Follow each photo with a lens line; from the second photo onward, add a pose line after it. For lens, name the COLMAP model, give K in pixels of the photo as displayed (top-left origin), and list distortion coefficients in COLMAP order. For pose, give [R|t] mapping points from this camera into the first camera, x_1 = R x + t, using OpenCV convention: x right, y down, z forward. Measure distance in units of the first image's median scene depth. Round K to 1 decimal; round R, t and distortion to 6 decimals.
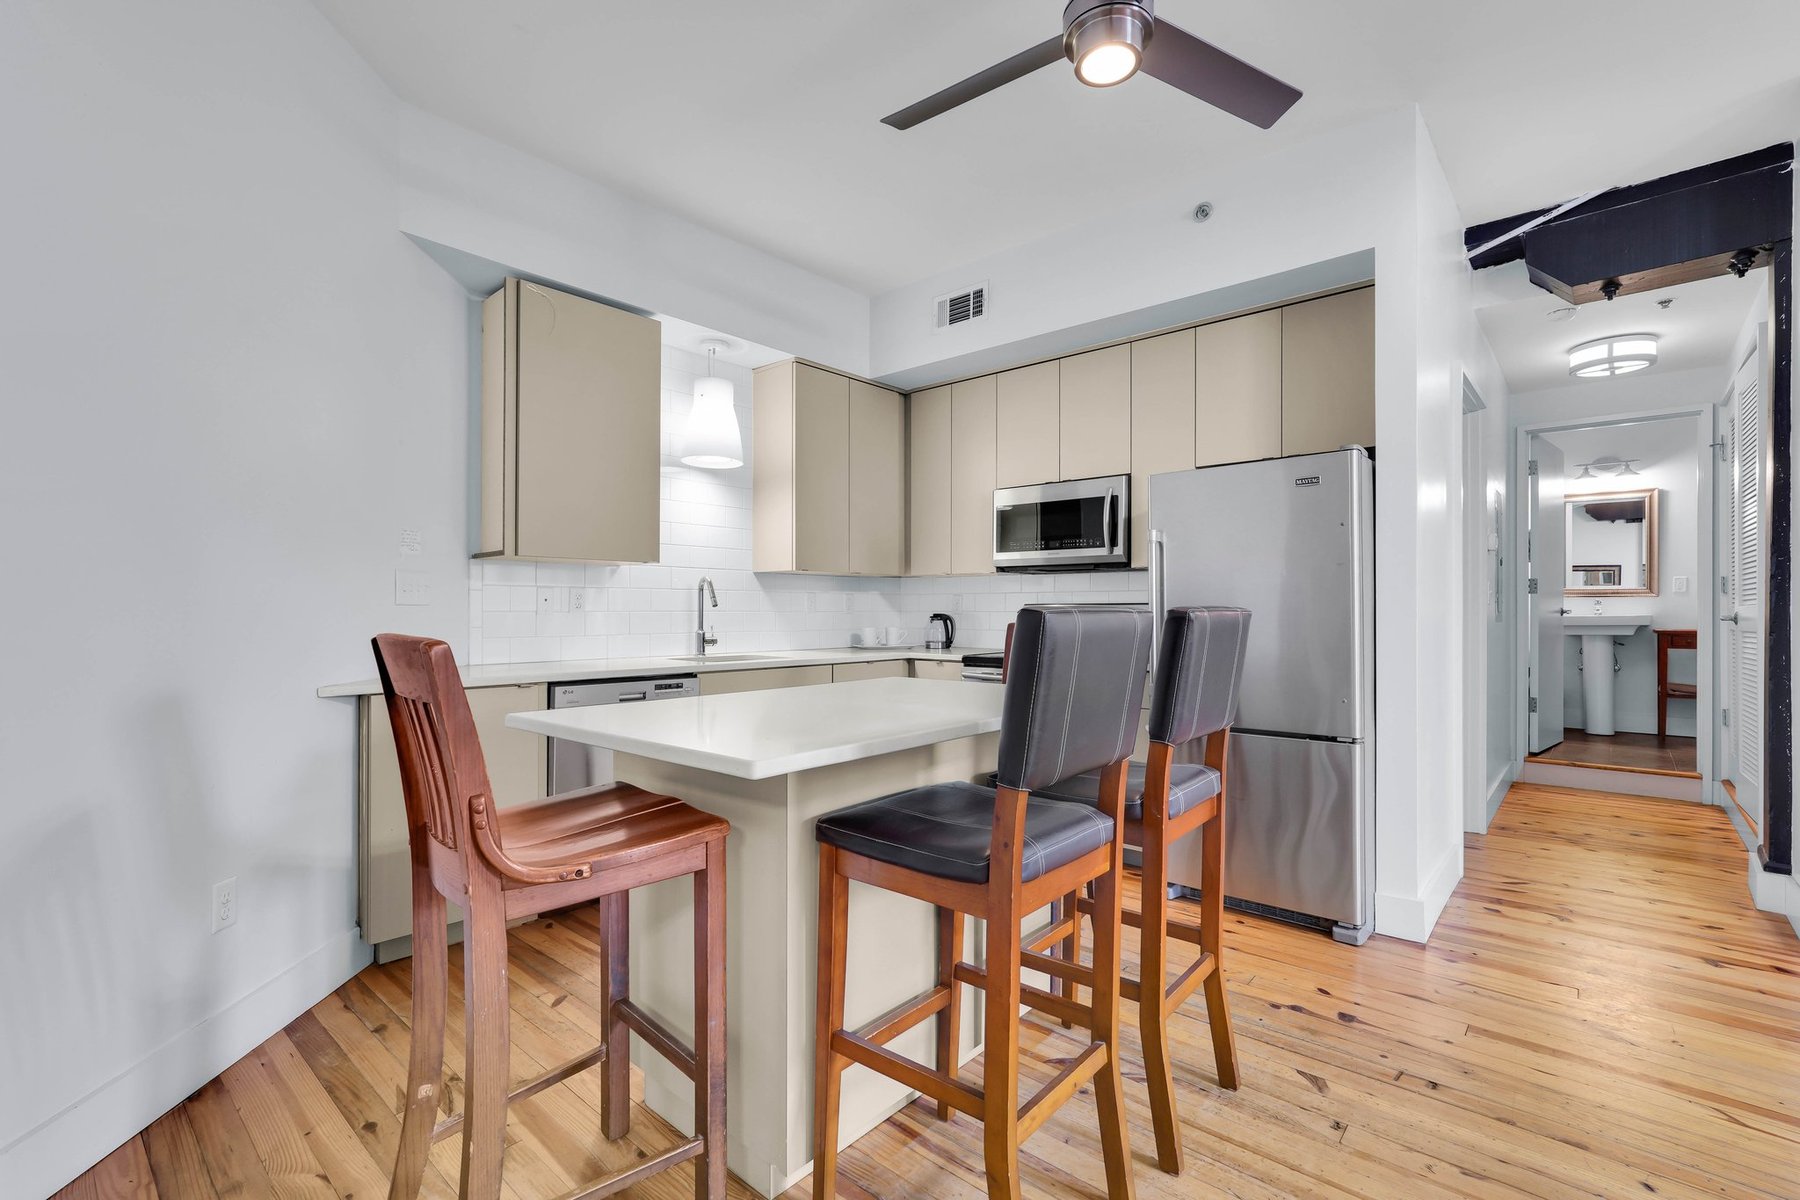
lens RADIAL K [[823.9, 0, 899.6], [0, 823.9, 602.8], [0, 0, 1]] dist [0.007364, 0.000138]
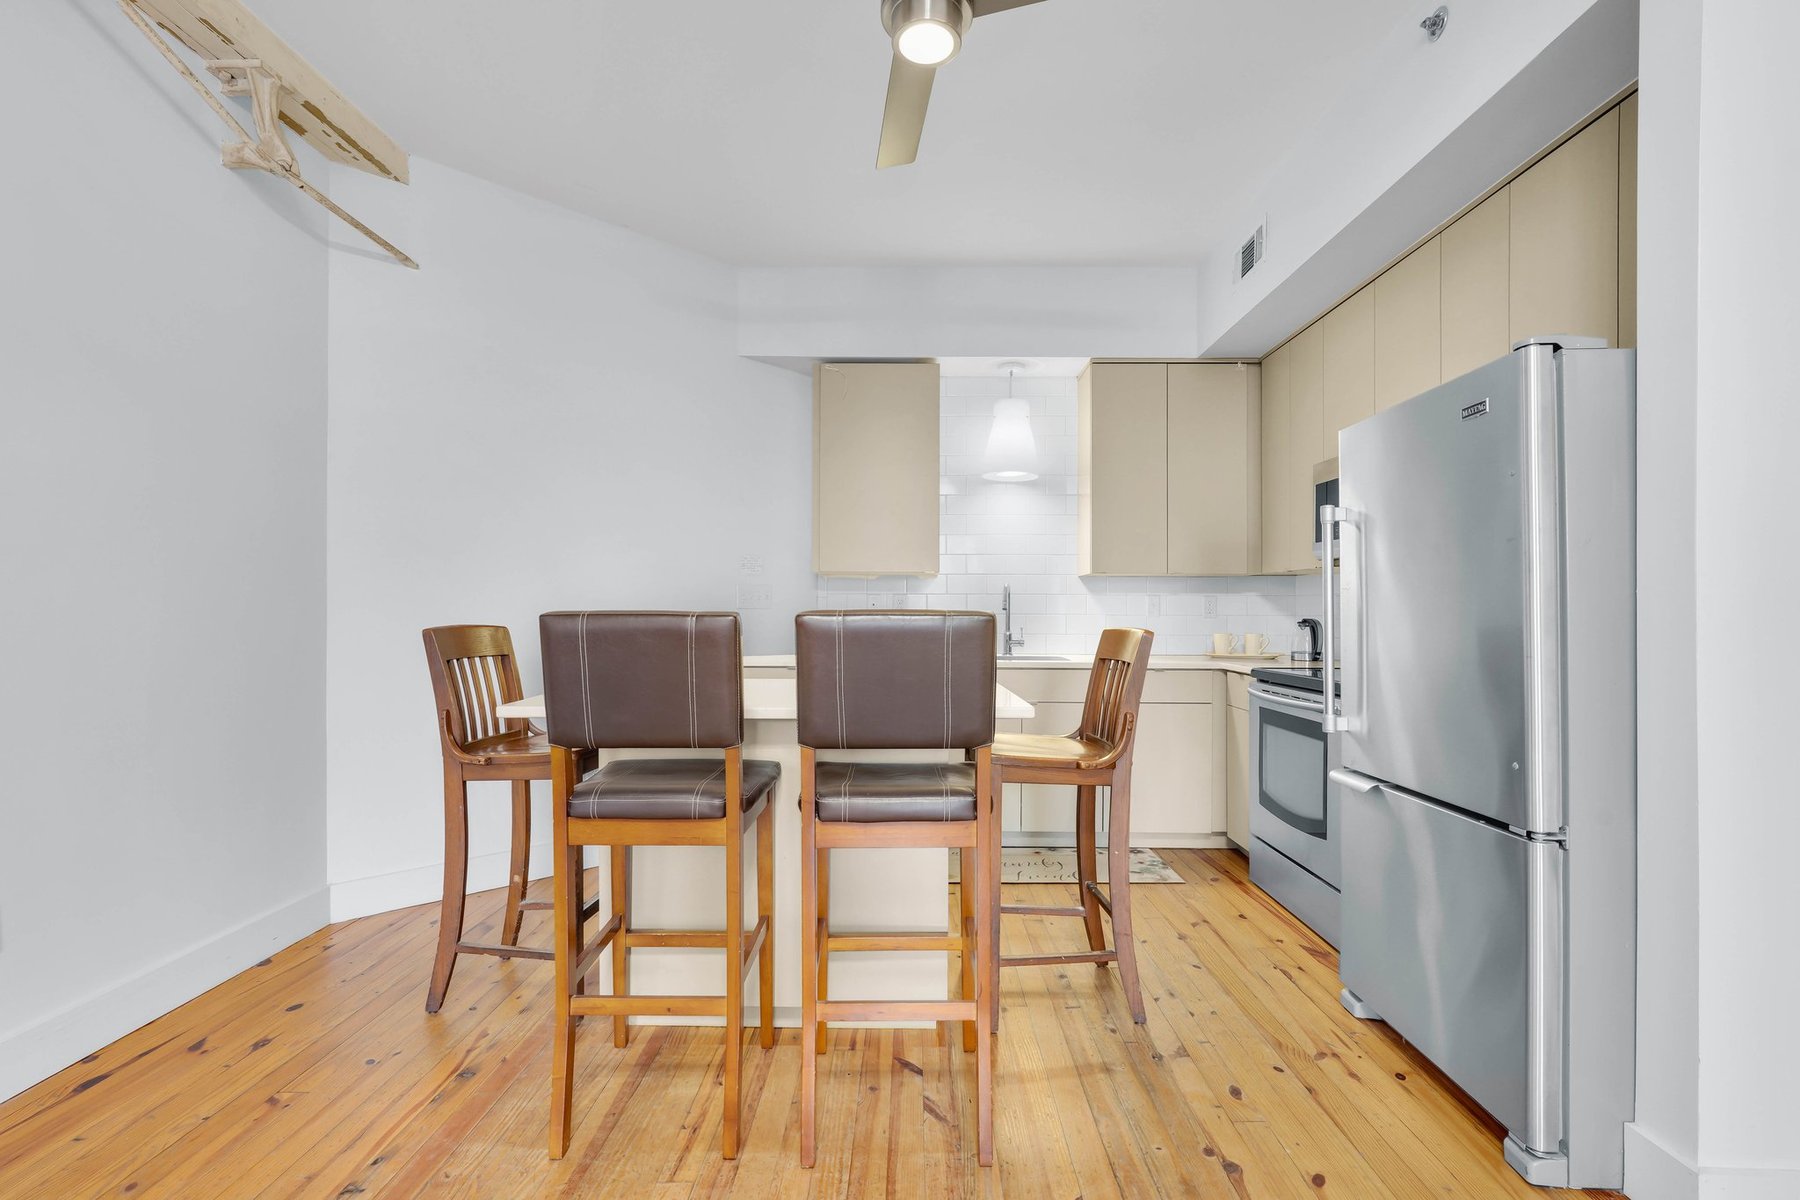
lens RADIAL K [[823.9, 0, 890.0], [0, 823.9, 606.1], [0, 0, 1]] dist [0.007364, 0.000138]
pose [[0.644620, -0.002296, -0.764500, 0.497150], [0.000911, 0.999997, -0.002236, 0.002381], [0.764503, 0.000745, 0.644620, 0.183269]]
